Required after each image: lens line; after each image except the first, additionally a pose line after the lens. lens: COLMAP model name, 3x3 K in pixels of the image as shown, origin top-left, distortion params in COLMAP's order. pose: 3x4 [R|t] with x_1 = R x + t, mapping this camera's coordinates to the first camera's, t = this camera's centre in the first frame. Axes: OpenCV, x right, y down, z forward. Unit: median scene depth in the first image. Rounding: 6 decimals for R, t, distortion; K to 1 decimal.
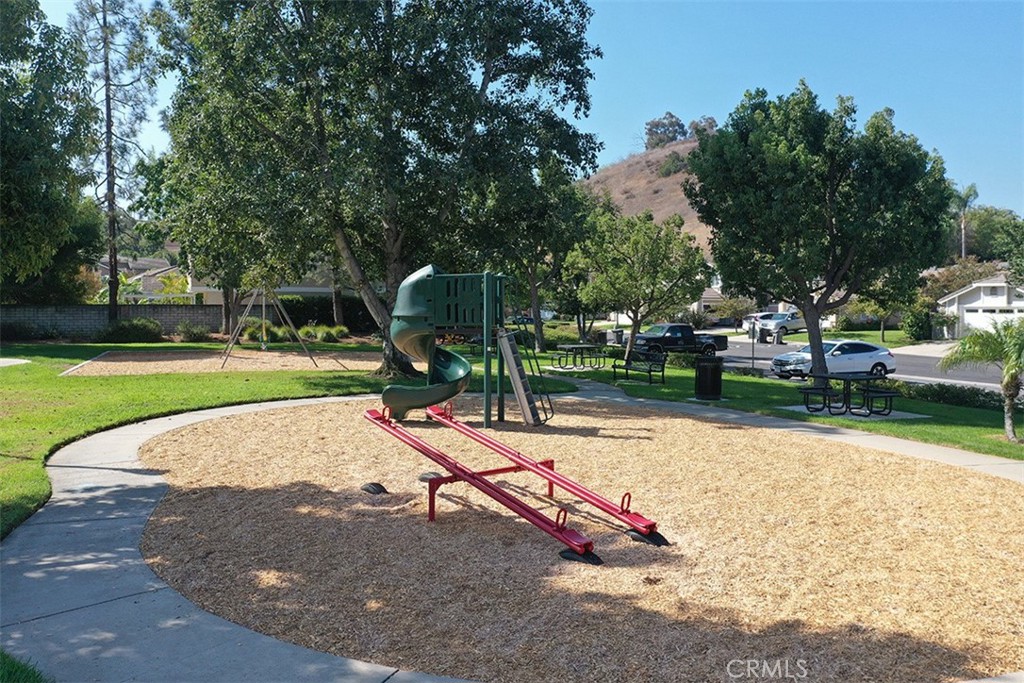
lens RADIAL K [[826.8, 0, 511.4], [0, 826.8, 338.9], [0, 0, 1]] dist [-0.007679, -0.001713]
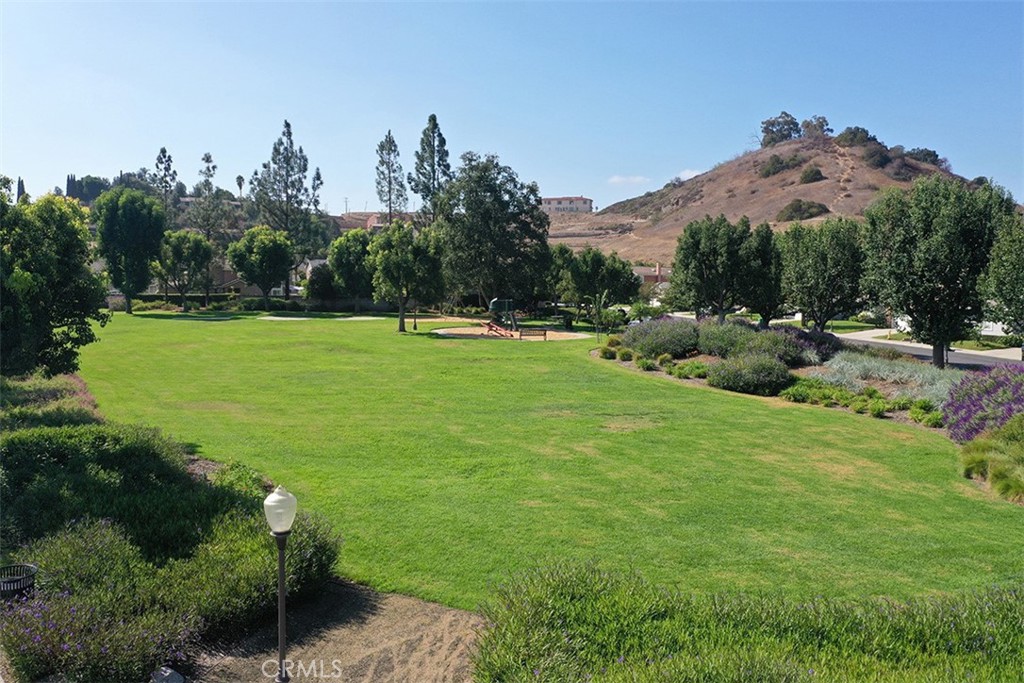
lens RADIAL K [[826.8, 0, 512.2], [0, 826.8, 341.6], [0, 0, 1]] dist [-0.007679, -0.001713]
pose [[0.984031, 0.024924, -0.176246, 0.046636], [-0.019010, 0.999201, 0.035161, -0.000458], [0.176981, -0.031249, 0.983718, -0.205656]]
